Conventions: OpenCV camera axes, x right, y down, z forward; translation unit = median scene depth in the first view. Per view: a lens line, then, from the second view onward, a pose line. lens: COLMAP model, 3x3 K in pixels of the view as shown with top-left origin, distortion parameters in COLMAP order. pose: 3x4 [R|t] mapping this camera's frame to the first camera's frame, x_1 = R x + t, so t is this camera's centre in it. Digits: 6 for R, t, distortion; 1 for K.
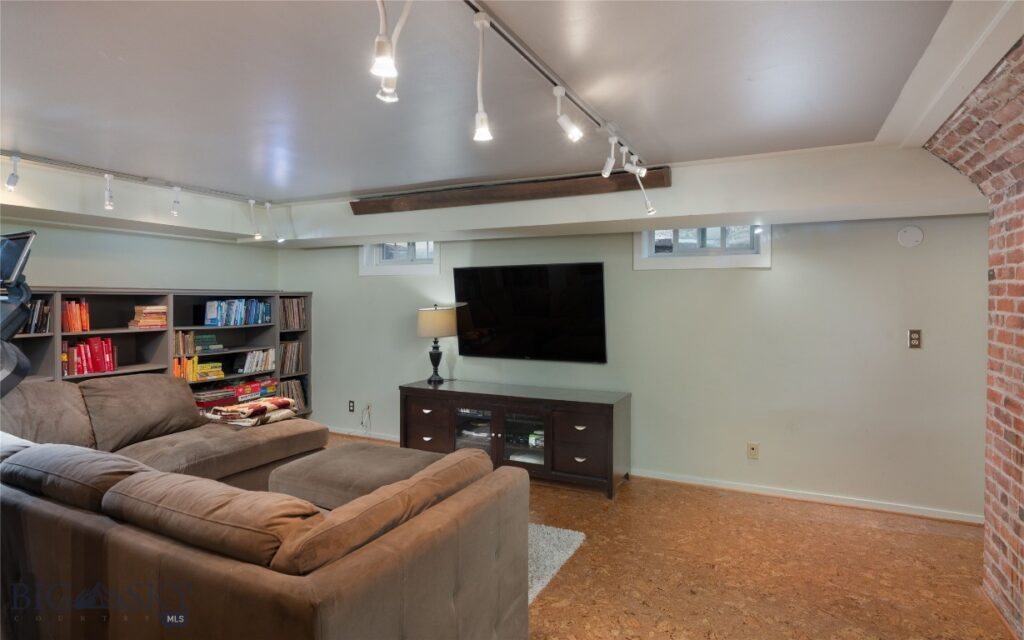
lens RADIAL K [[542.8, 0, 514.8], [0, 542.8, 316.0], [0, 0, 1]] dist [0.000078, 0.000308]
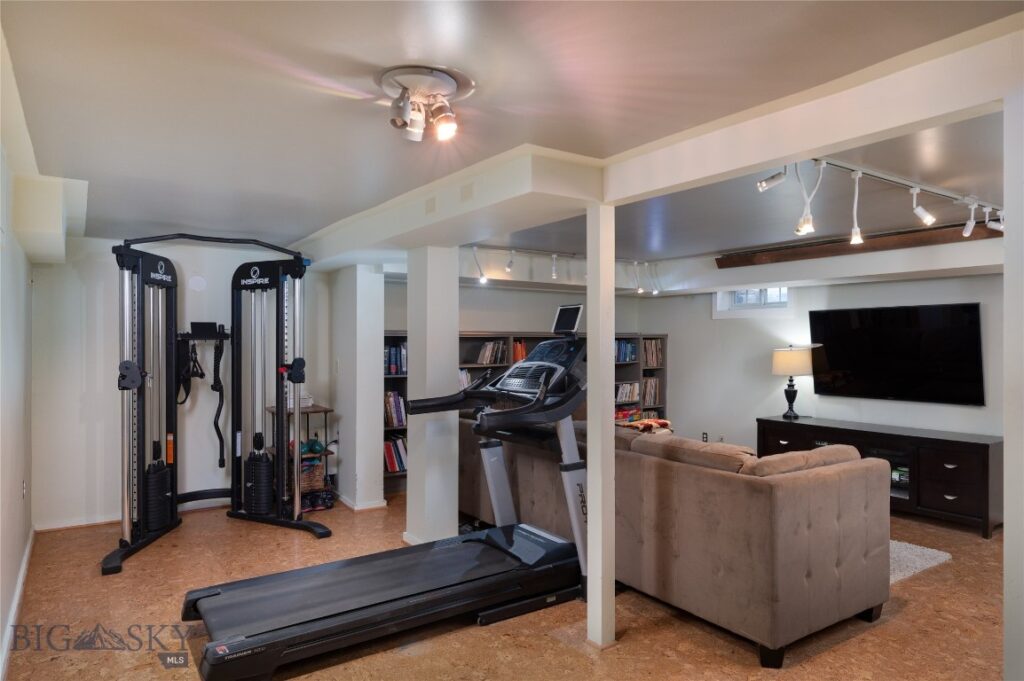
lens RADIAL K [[643.4, 0, 508.5], [0, 643.4, 338.8], [0, 0, 1]] dist [-0.003225, 0.003153]
pose [[0.870748, -0.001189, -0.491729, -0.006679], [-0.015919, 0.999405, -0.030606, 0.013948], [0.491472, 0.034478, 0.870211, -0.399305]]
